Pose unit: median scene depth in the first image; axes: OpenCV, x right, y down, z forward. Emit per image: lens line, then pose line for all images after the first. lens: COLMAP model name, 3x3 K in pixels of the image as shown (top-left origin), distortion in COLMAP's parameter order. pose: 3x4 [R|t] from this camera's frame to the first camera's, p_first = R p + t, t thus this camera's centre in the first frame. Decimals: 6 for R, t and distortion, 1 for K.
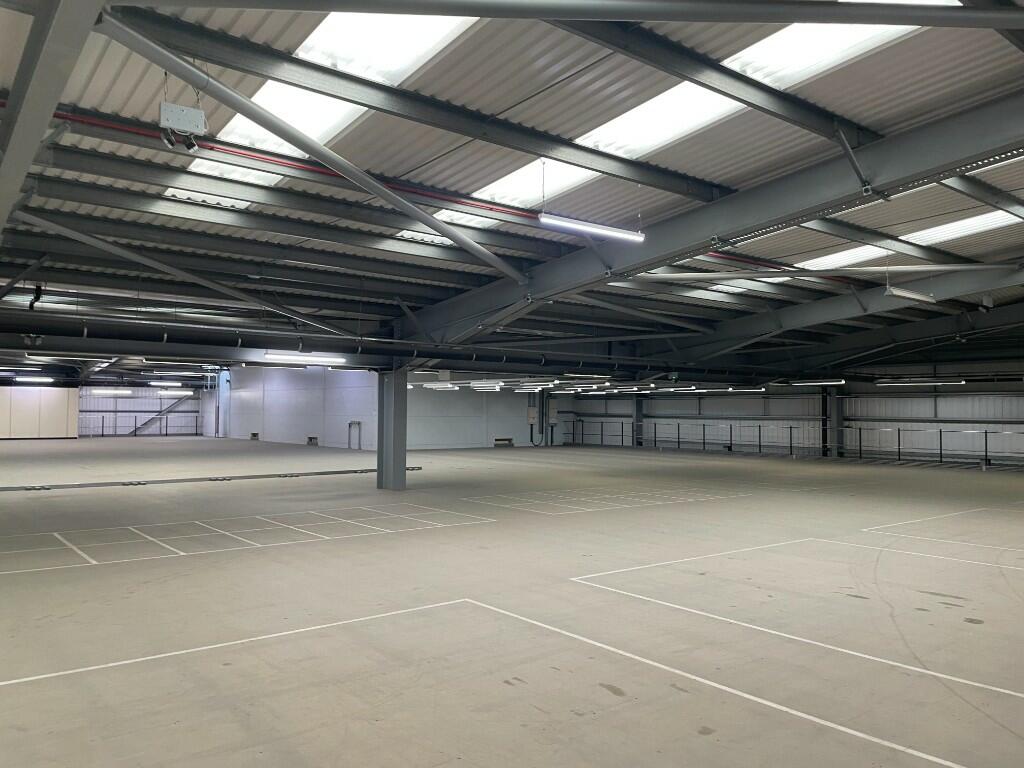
lens RADIAL K [[767.6, 0, 514.3], [0, 767.6, 398.3], [0, 0, 1]] dist [0.091237, -0.111741]
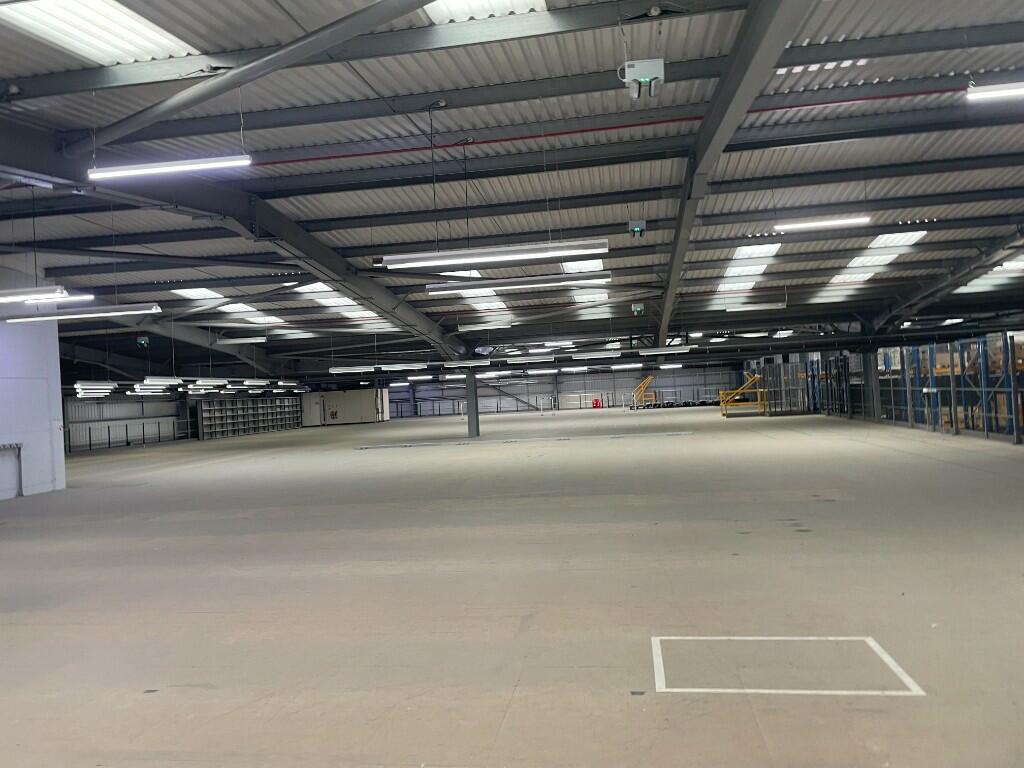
lens RADIAL K [[767.6, 0, 514.3], [0, 767.6, 398.3], [0, 0, 1]] dist [0.091237, -0.111741]
pose [[-0.681200, 0.026731, 0.731609, -2.437335], [0.041232, 0.999148, 0.001884, 0.037846], [-0.730935, 0.031449, -0.681722, 3.263300]]
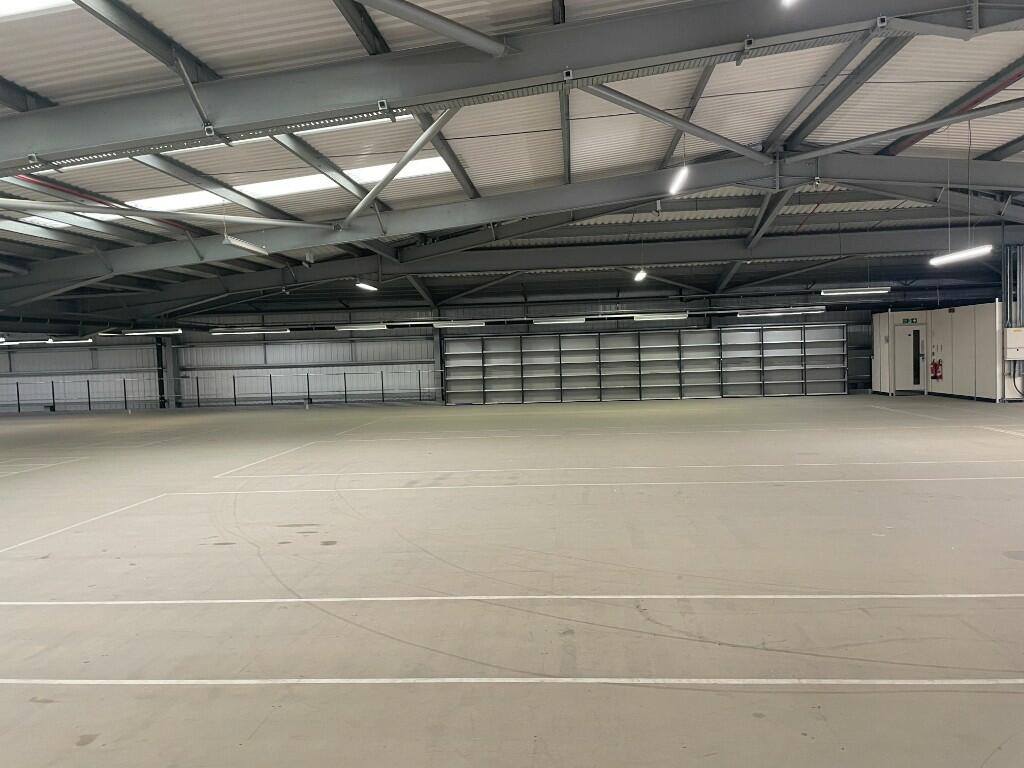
lens RADIAL K [[767.6, 0, 514.3], [0, 767.6, 398.3], [0, 0, 1]] dist [0.091237, -0.111741]
pose [[0.686650, -0.073318, 0.723281, -0.006672], [0.026756, 0.996776, 0.075641, 0.000746], [-0.726495, -0.032587, 0.686398, 0.024056]]
